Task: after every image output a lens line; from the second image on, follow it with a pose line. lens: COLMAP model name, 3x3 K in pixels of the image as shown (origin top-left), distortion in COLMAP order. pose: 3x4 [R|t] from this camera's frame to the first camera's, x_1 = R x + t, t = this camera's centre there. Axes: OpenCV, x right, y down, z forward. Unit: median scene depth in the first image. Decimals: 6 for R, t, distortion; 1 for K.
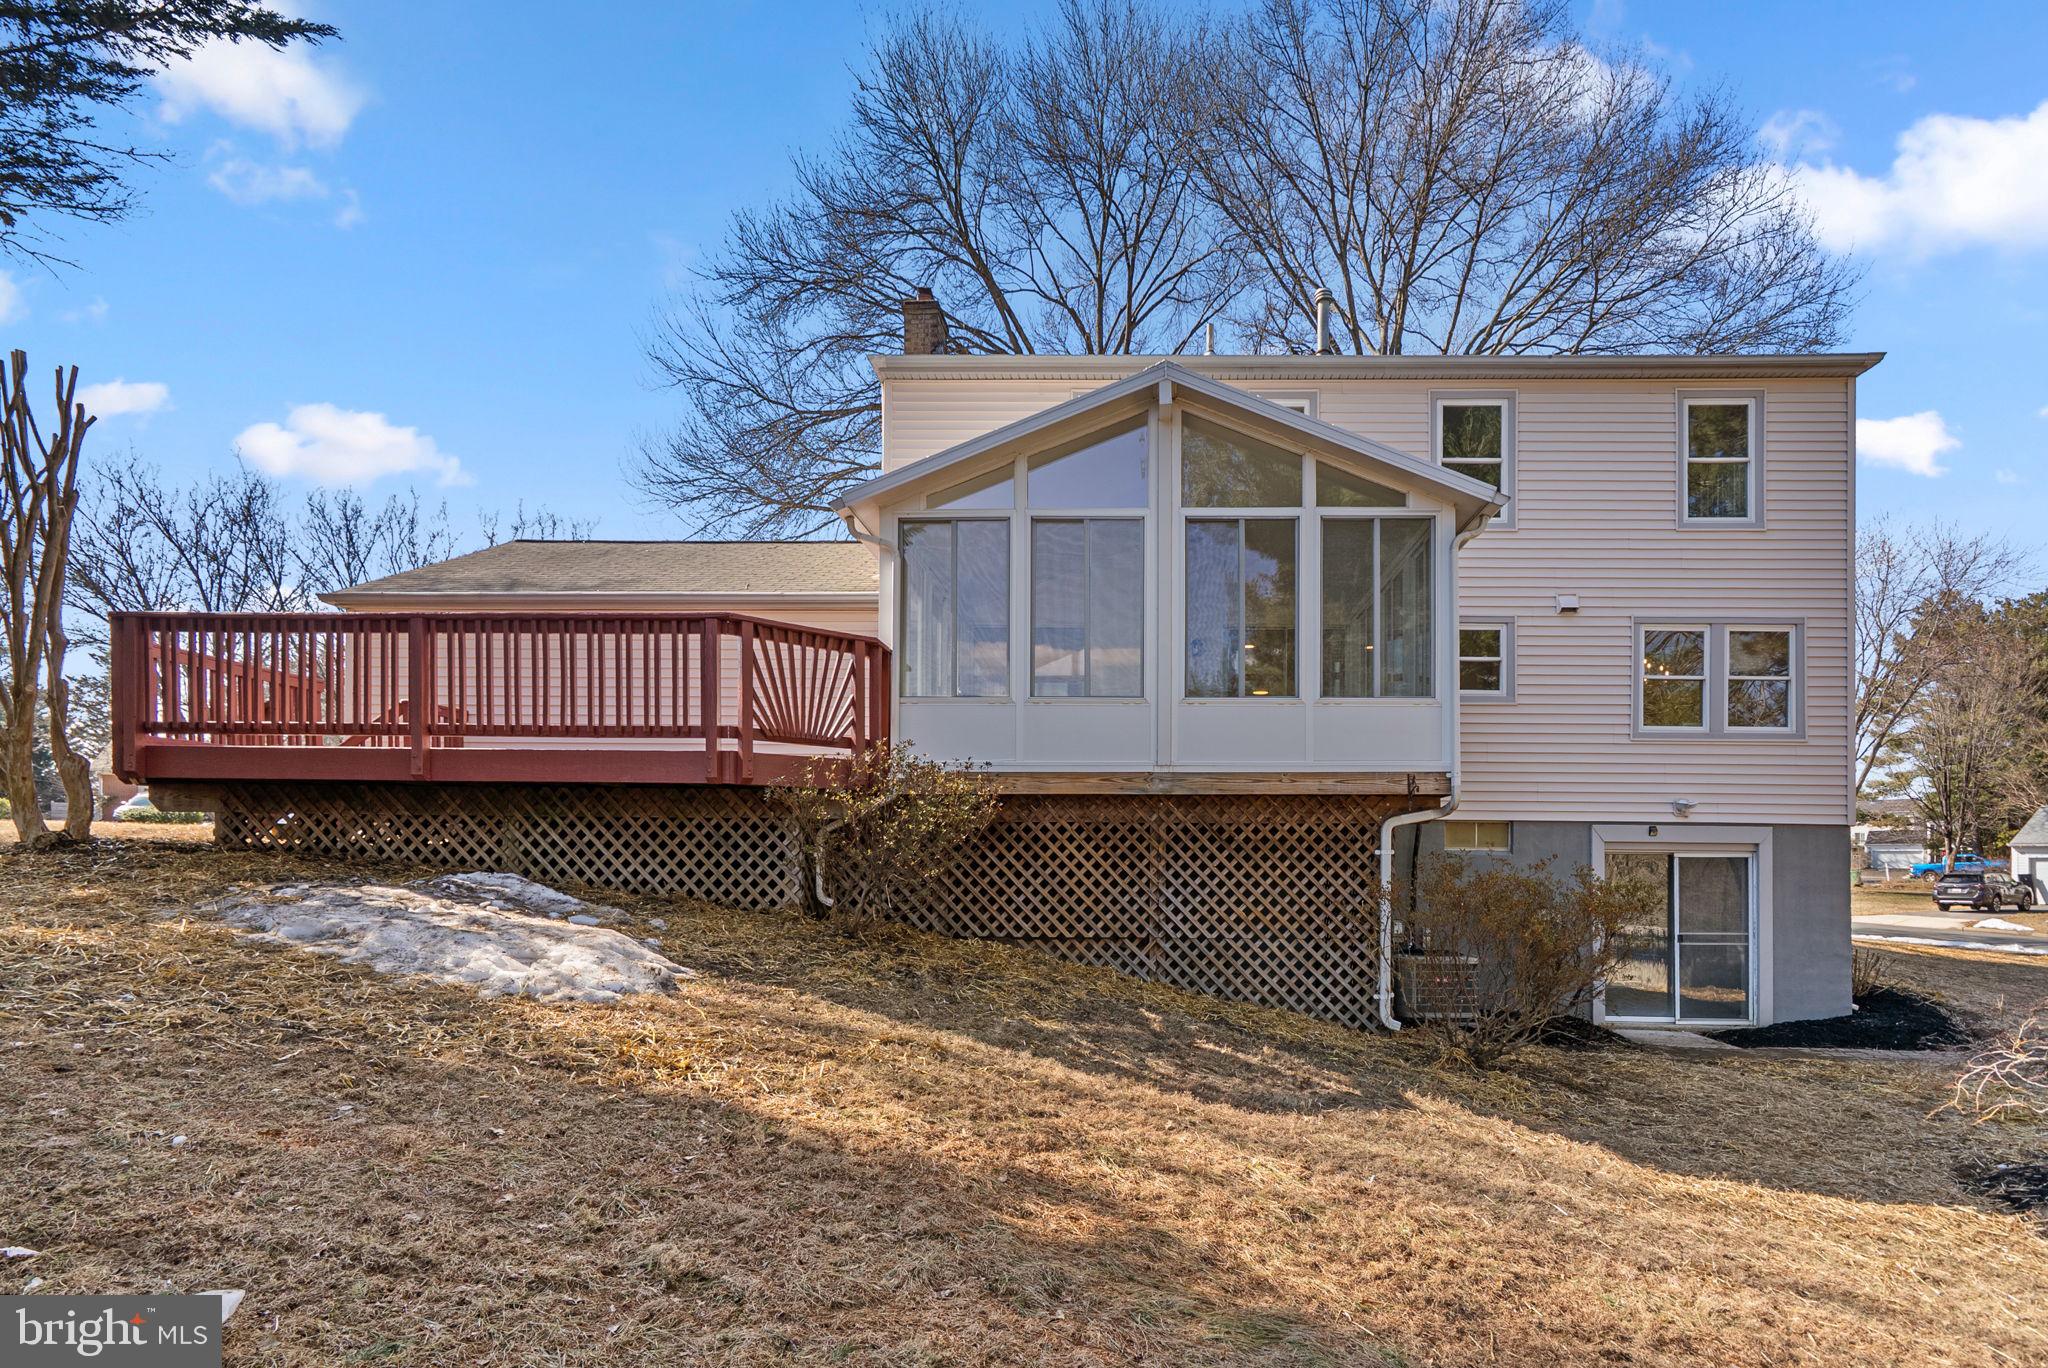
lens RADIAL K [[932.5, 0, 1025.4], [0, 932.5, 677.5], [0, 0, 1]] dist [-0.001809, -0.000047]
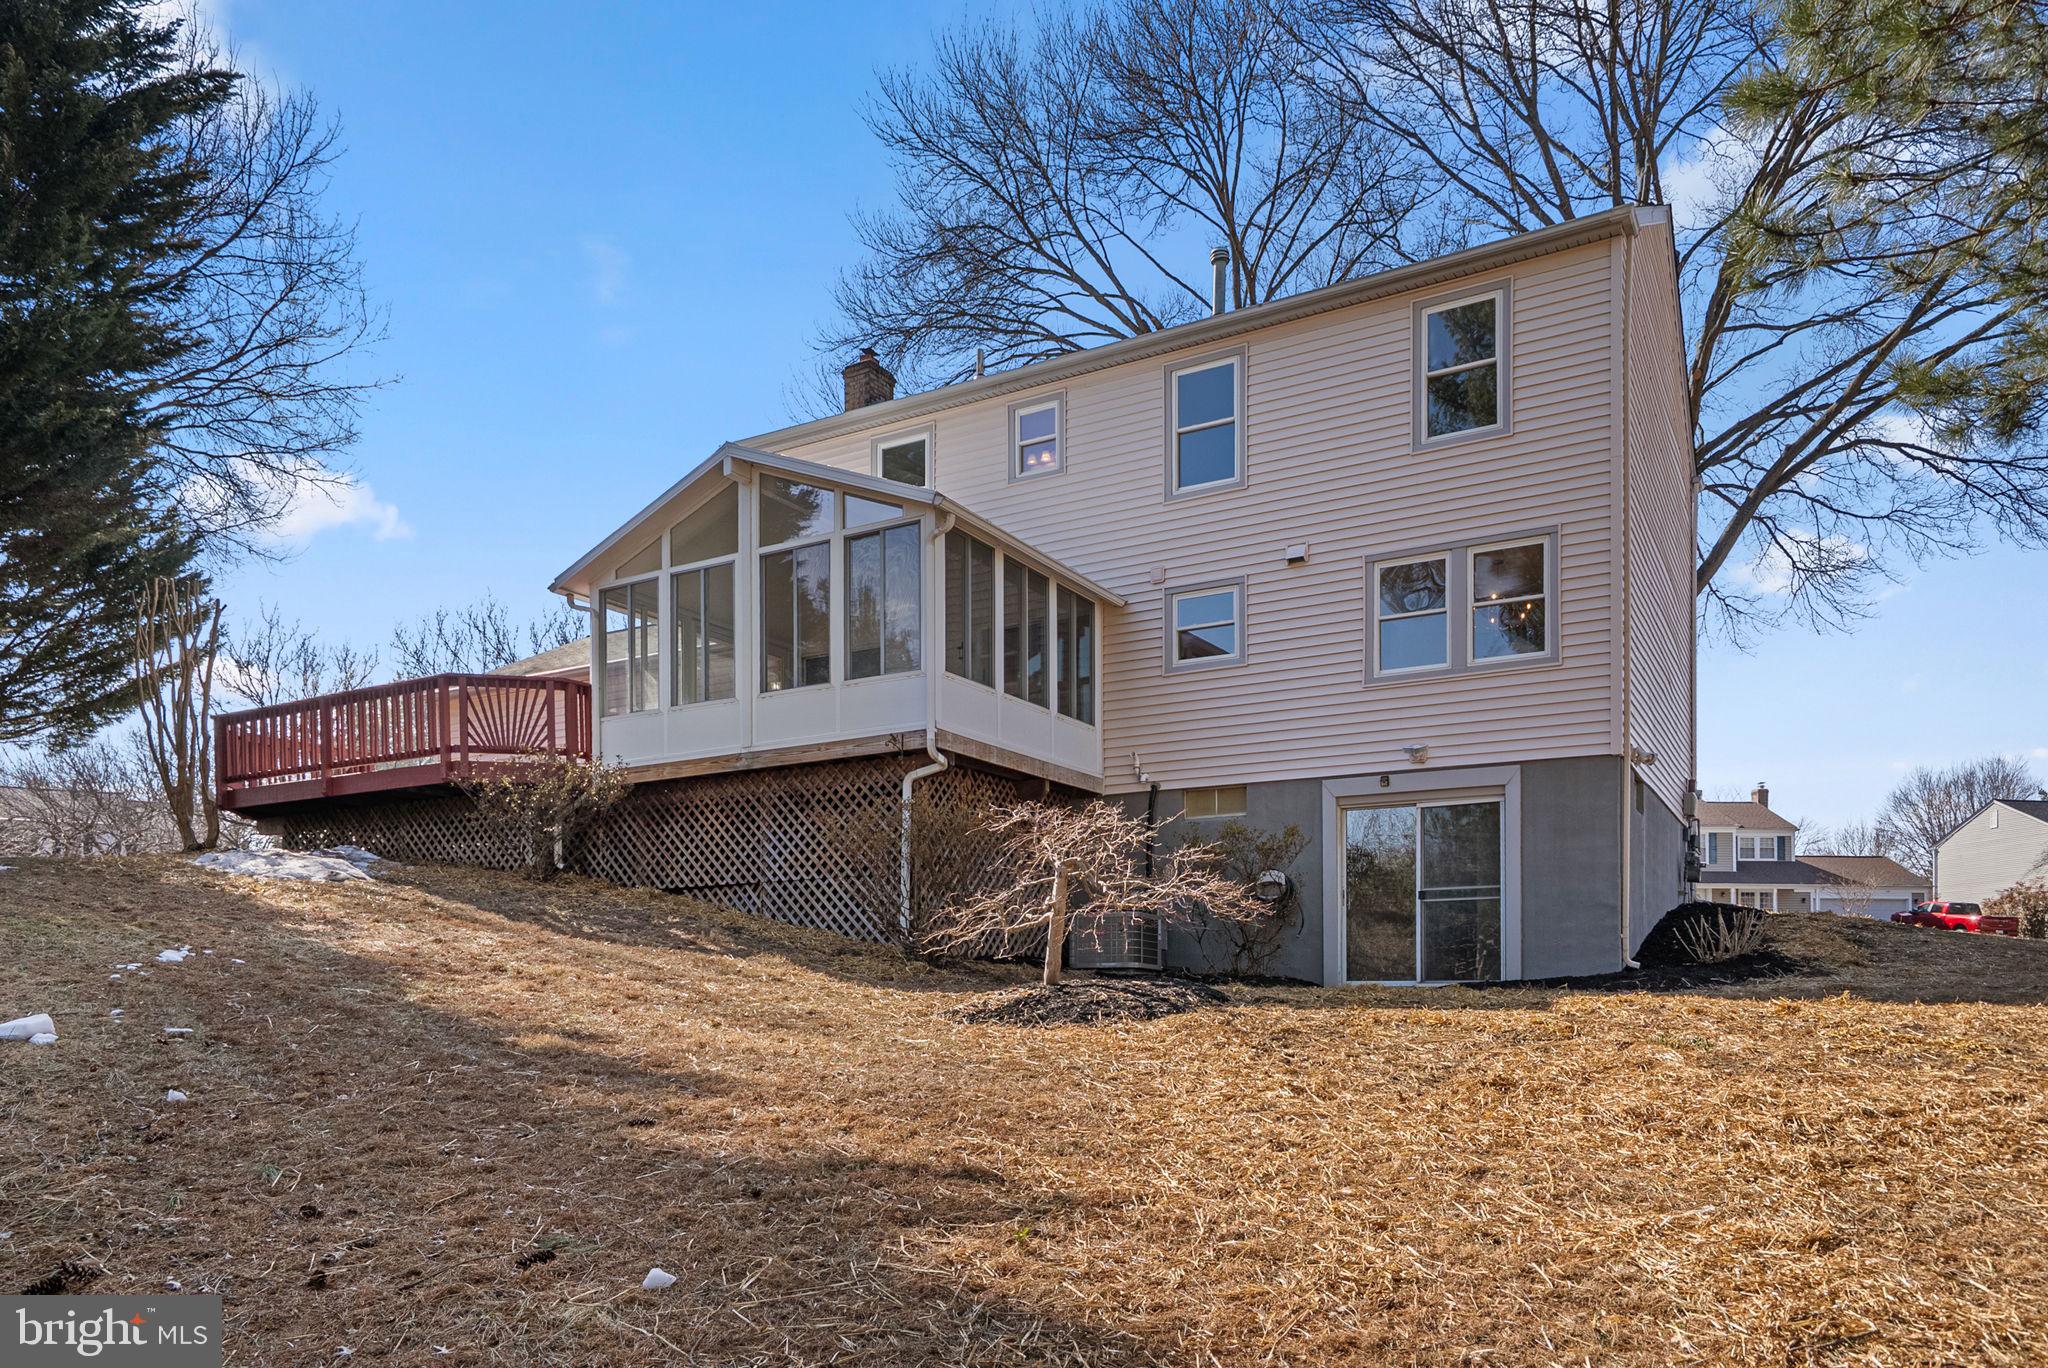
lens RADIAL K [[1321.0, 0, 1024.2], [0, 1321.0, 663.6], [0, 0, 1]] dist [0.001523, 0.000474]
pose [[0.886960, -0.127019, -0.444036, 0.960939], [0.099262, 0.991397, -0.085320, 0.126120], [0.451054, 0.031600, 0.891937, -0.344618]]
